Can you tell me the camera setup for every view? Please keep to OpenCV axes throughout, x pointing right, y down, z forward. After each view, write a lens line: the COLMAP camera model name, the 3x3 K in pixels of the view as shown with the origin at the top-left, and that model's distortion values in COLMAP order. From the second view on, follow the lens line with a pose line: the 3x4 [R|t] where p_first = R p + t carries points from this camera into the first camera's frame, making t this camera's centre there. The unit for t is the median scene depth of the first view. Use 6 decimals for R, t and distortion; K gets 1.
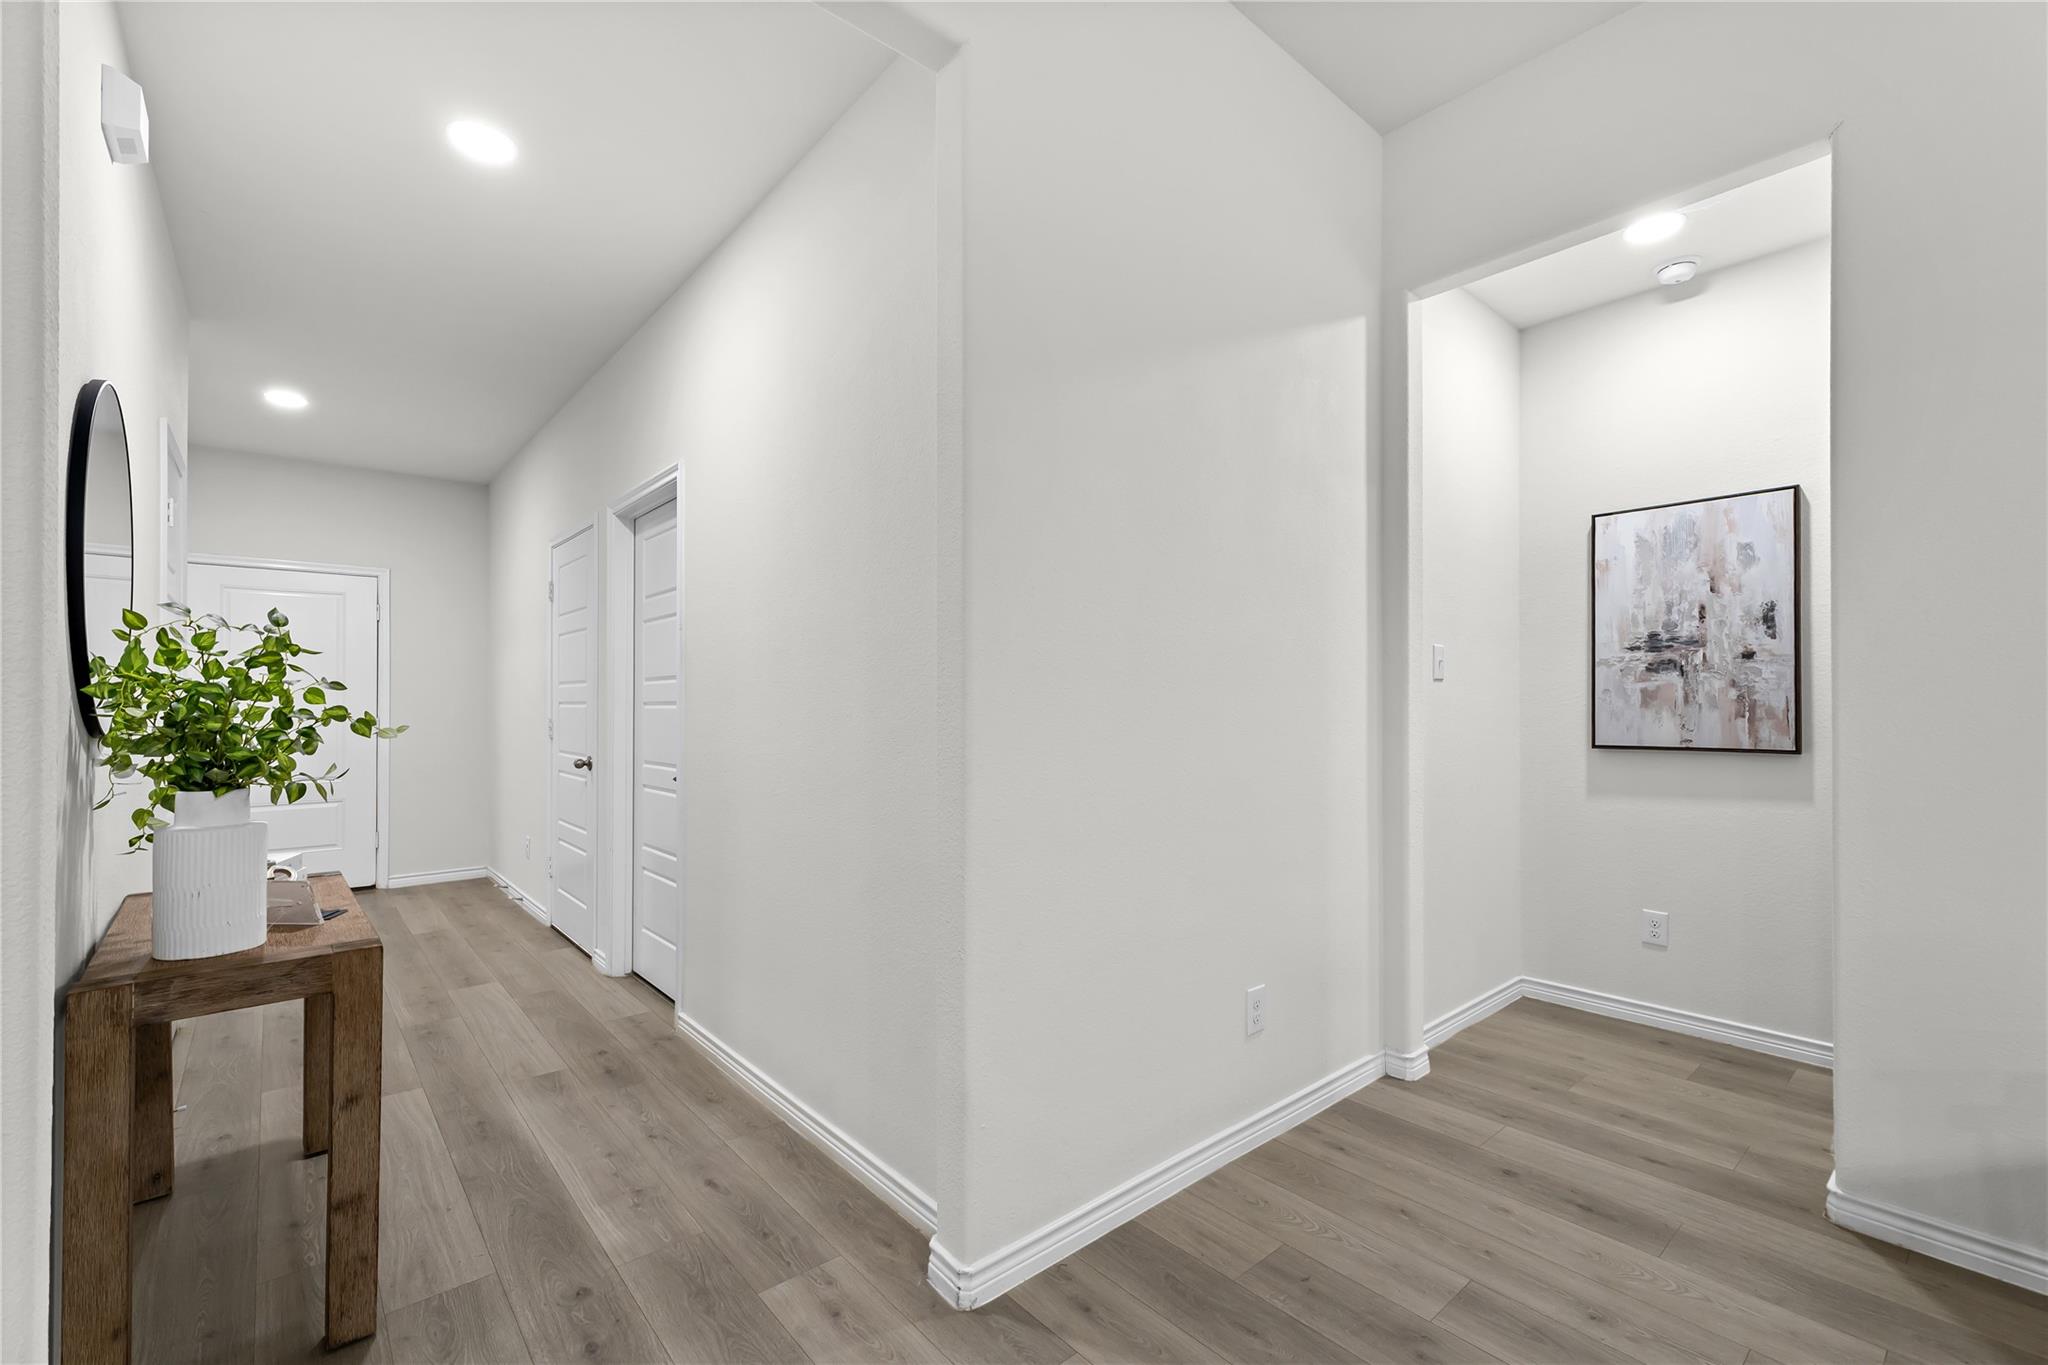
lens RADIAL K [[886.1, 0, 1071.8], [0, 886.1, 704.1], [0, 0, 1]] dist [0.006453, 0.000781]
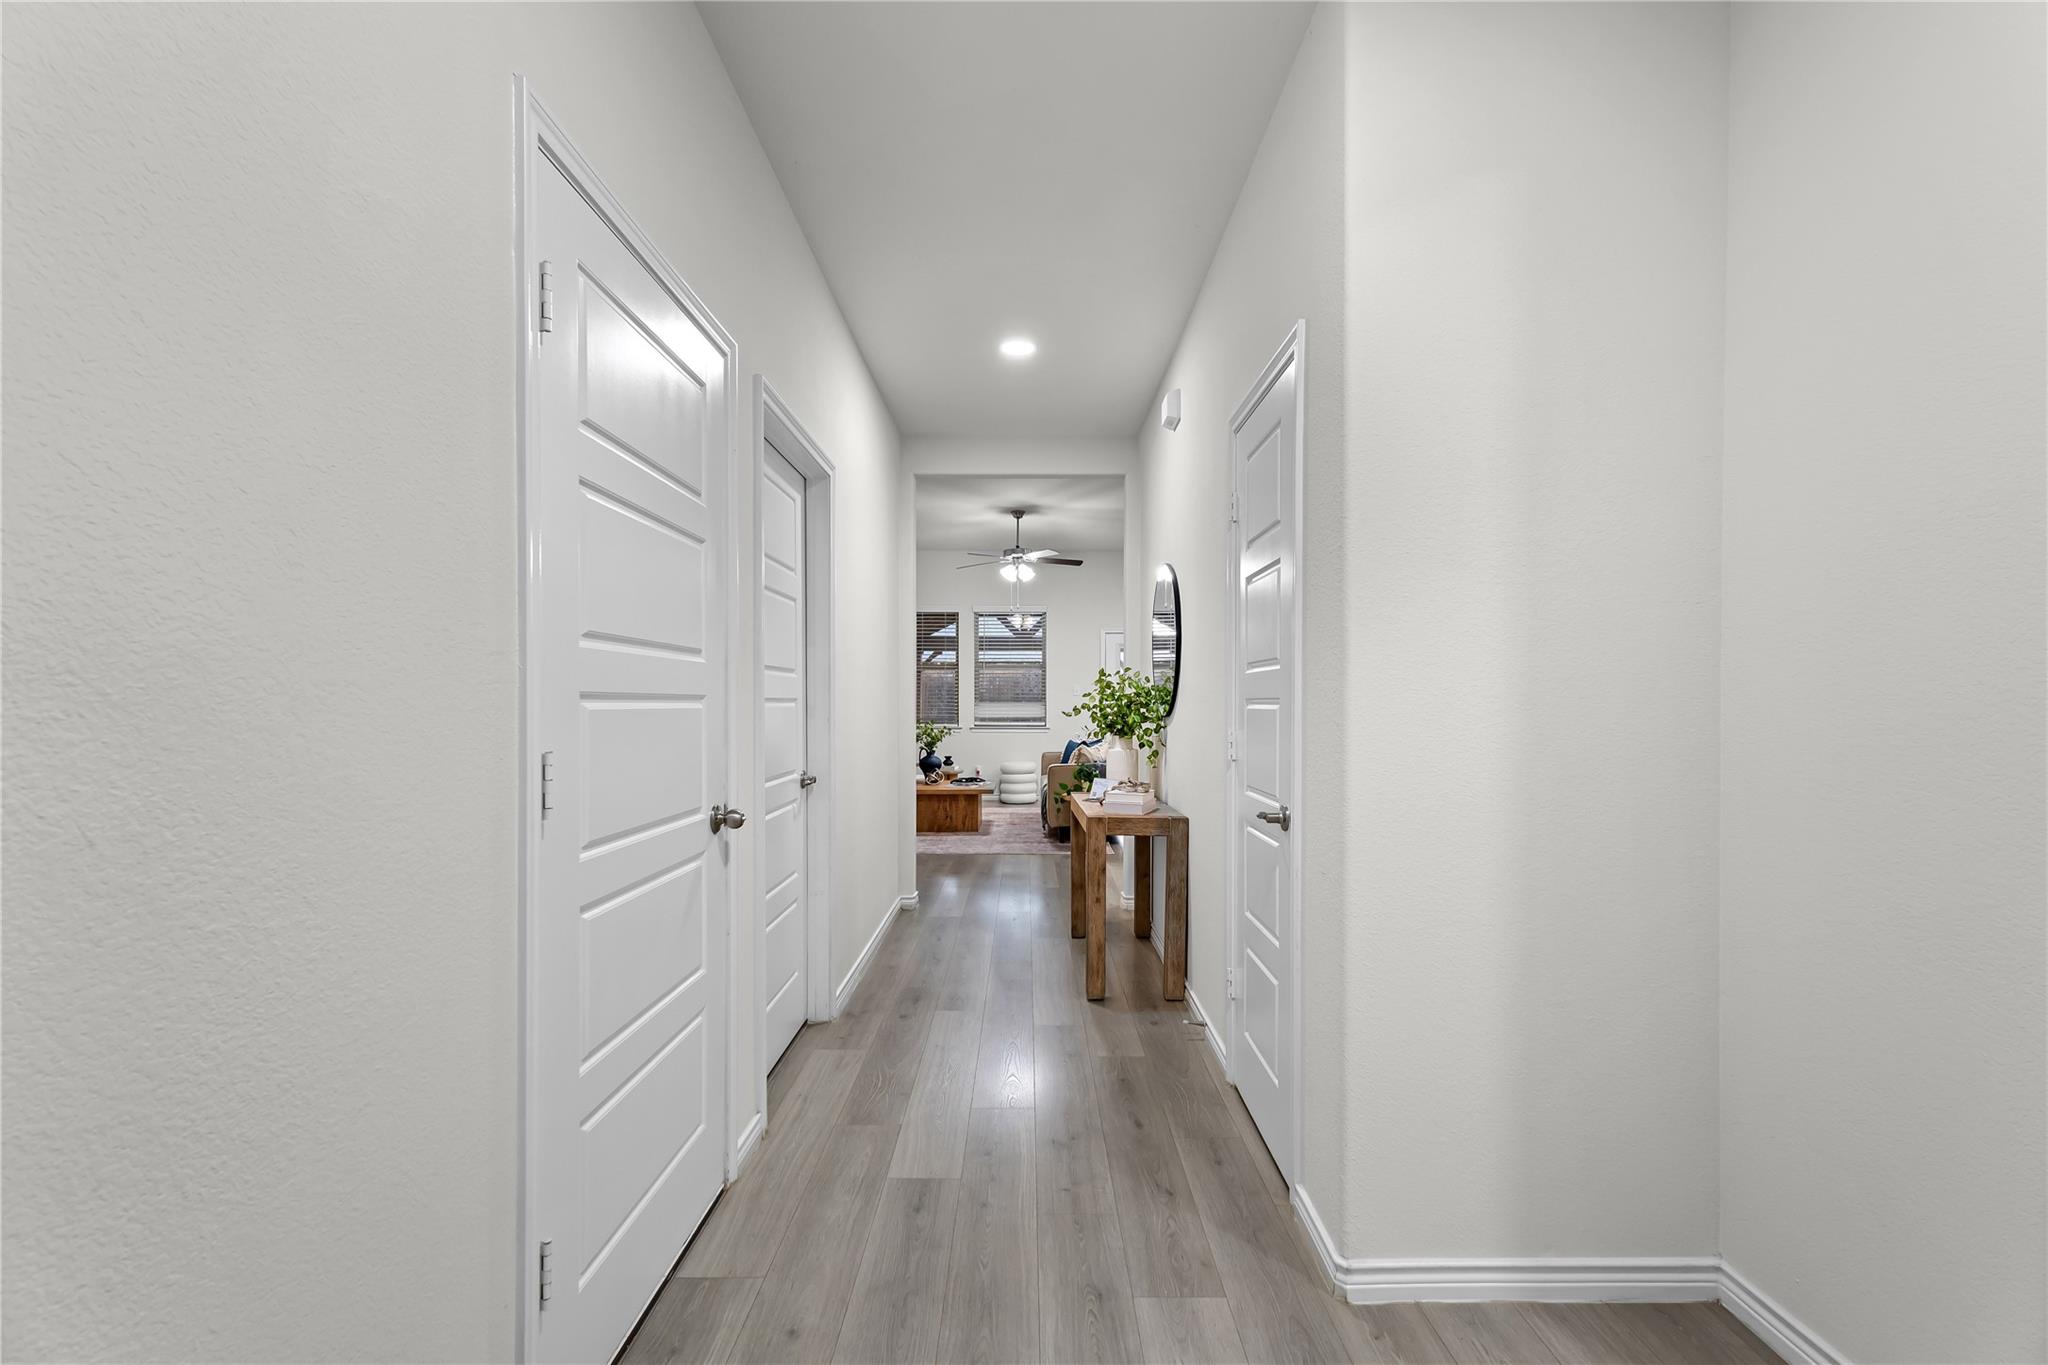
lens RADIAL K [[886.1, 0, 1026.2], [0, 886.1, 692.5], [0, 0, 1]] dist [0.006453, 0.000781]
pose [[-0.742287, 0.005639, 0.670059, -1.243977], [-0.002236, 0.999938, -0.010892, 0.001681], [-0.670079, -0.009583, -0.742228, 1.548193]]
